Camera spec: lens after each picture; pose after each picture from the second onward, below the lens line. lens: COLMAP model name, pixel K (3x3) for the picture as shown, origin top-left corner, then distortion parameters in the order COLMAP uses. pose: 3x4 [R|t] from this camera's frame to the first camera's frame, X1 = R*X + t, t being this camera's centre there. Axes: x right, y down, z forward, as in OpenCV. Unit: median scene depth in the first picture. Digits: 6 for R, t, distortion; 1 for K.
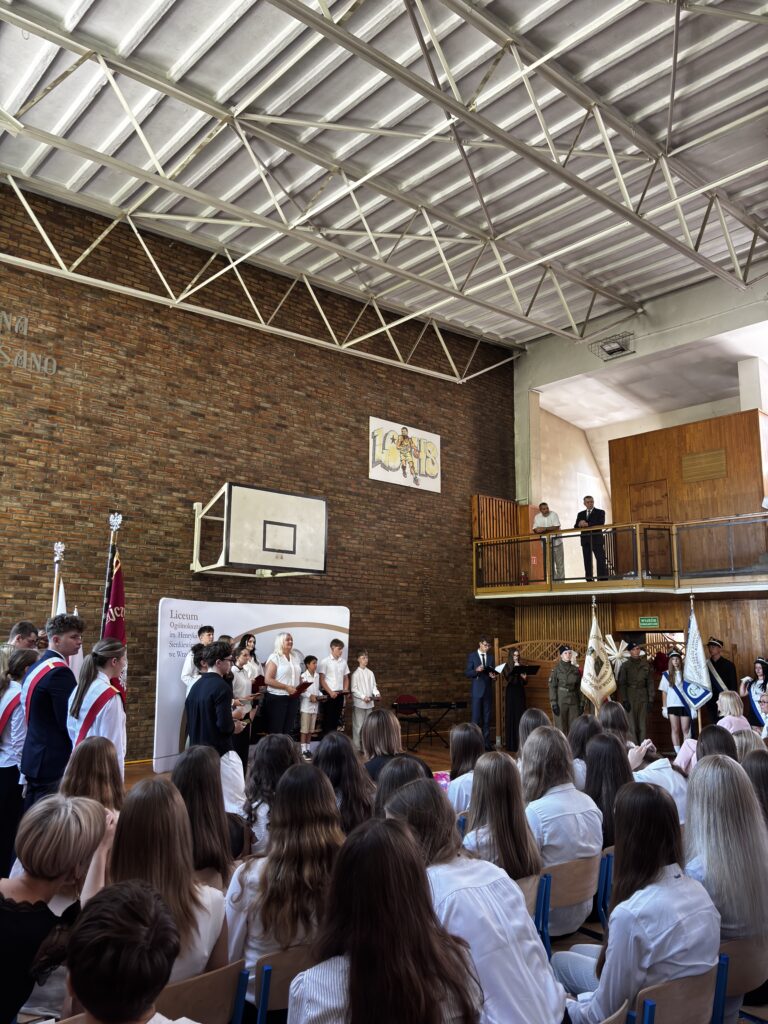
lens RADIAL K [[770.2, 0, 384.0], [0, 770.2, 512.0], [0, 0, 1]] dist [0.190018, -0.476350]
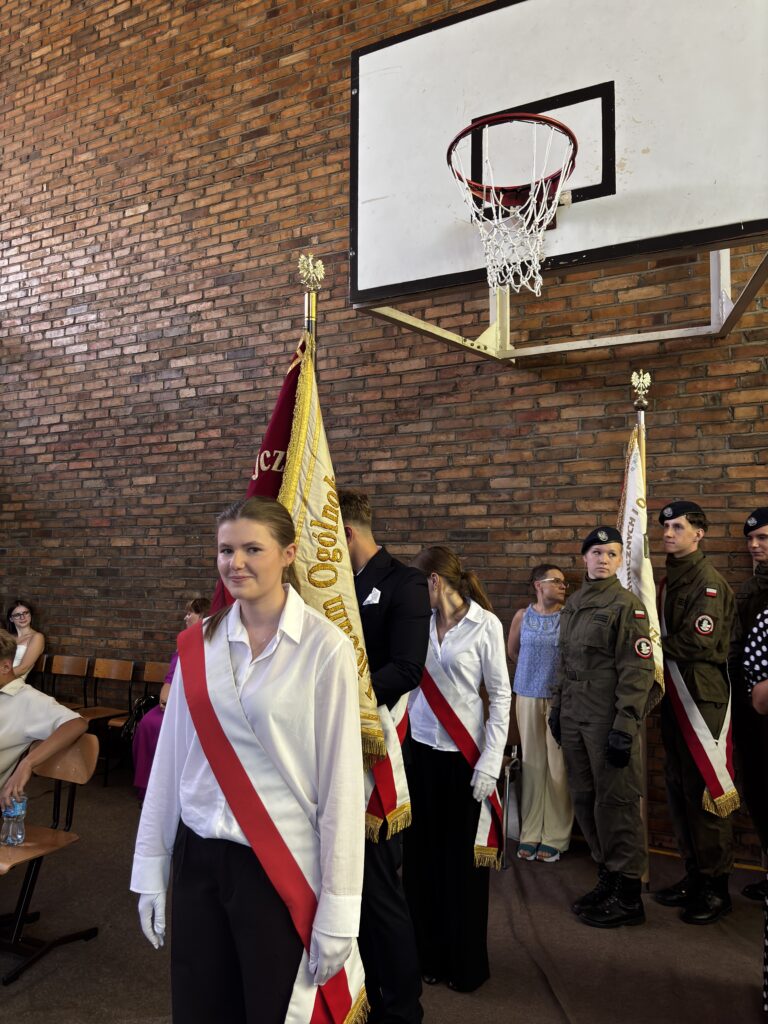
lens RADIAL K [[772.1, 0, 377.9], [0, 772.1, 507.4], [0, 0, 1]] dist [0.040095, -0.031021]
pose [[0.335136, -0.065012, -0.939924, 0.082351], [0.161874, 0.986755, -0.010534, 0.124955], [0.928160, -0.148619, 0.341221, 0.685716]]
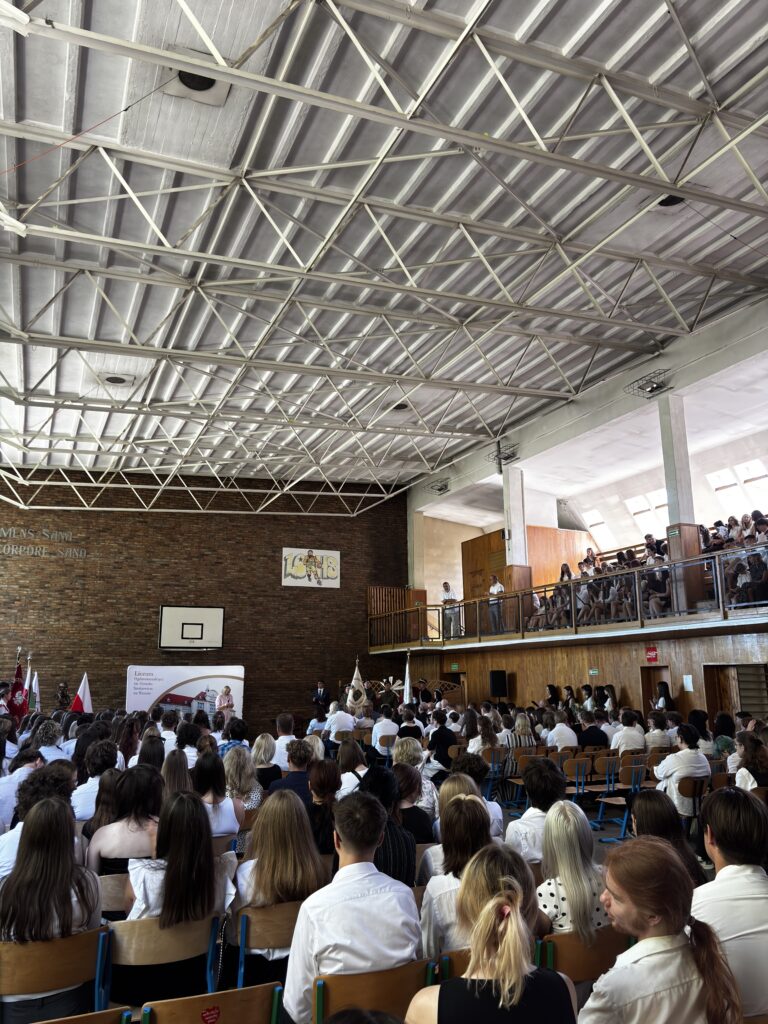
lens RADIAL K [[775.4, 0, 386.4], [0, 775.4, 514.6], [0, 0, 1]] dist [0.166657, -0.492891]
pose [[0.949873, -0.083143, -0.301376, 0.762979], [0.069911, 0.996066, -0.054449, -0.094357], [0.304718, 0.030651, 0.951949, -0.579057]]
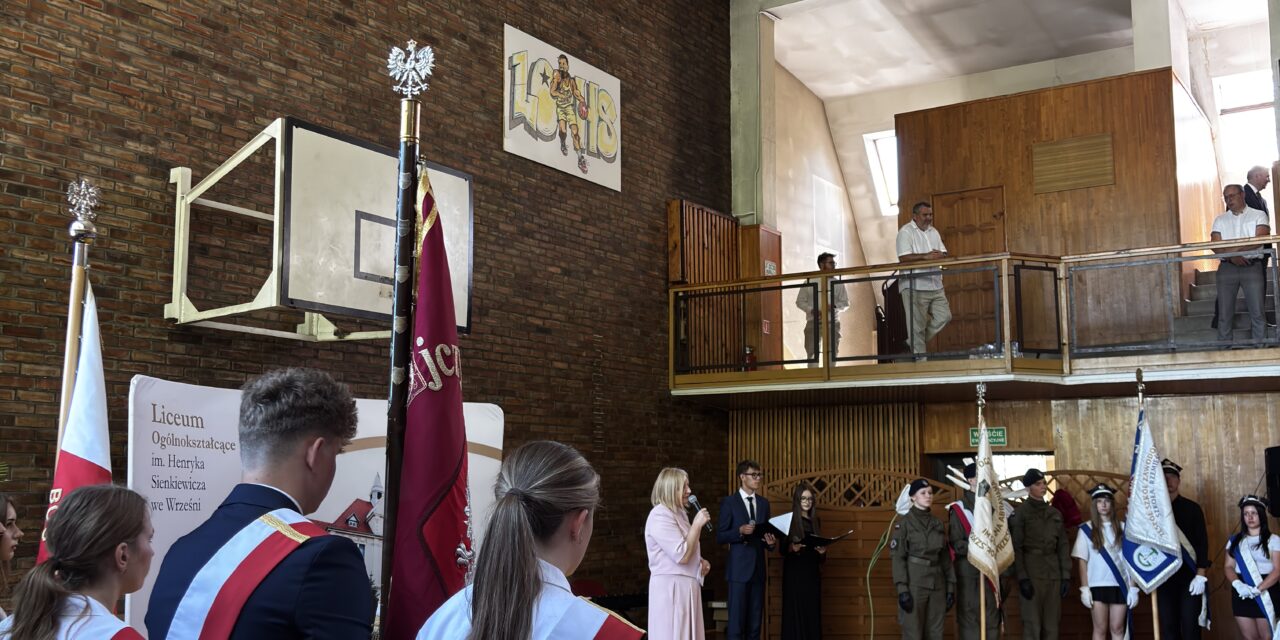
lens RADIAL K [[1279.8, 0, 639.2], [0, 1279.8, 328.5], [0, 0, 1]] dist [0.184067, -0.501865]
pose [[0.967592, 0.021045, 0.251642, -0.149460], [-0.033061, 0.998501, 0.043619, 0.033640], [-0.250347, -0.050525, 0.966837, 0.184413]]
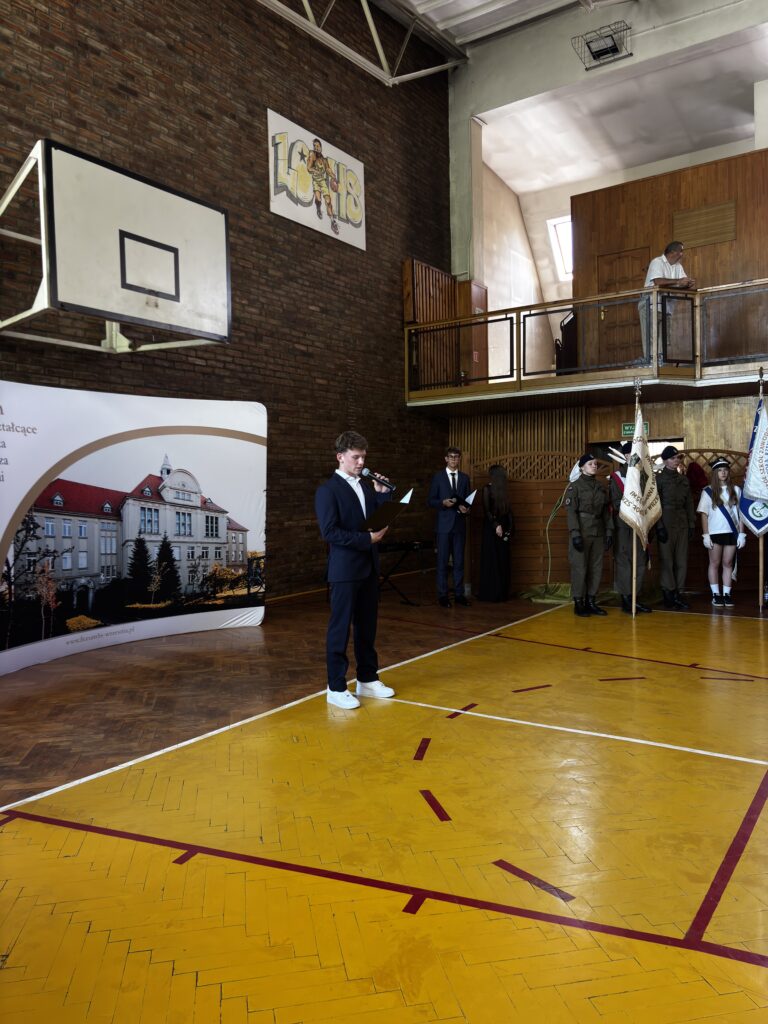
lens RADIAL K [[768.1, 0, 384.0], [0, 768.1, 512.0], [0, 0, 1]] dist [0.047443, -0.049530]
pose [[0.974482, -0.034248, 0.221839, -0.083350], [-0.011471, 0.979403, 0.201591, 0.074803], [-0.224173, -0.198992, 0.954017, 0.334593]]
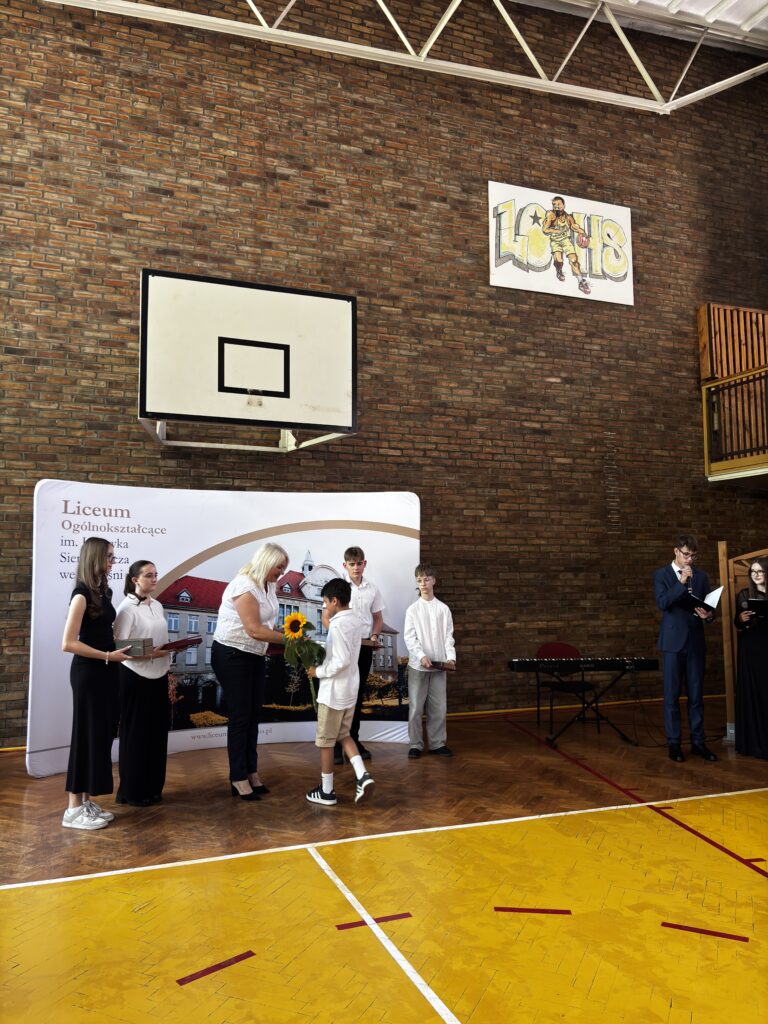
lens RADIAL K [[772.1, 0, 377.9], [0, 772.1, 507.4], [0, 0, 1]] dist [0.040095, -0.031021]
pose [[0.927148, -0.044790, -0.372009, 0.122525], [0.076858, 0.994452, 0.071817, 0.082233], [0.366728, -0.095177, 0.925447, 0.420919]]
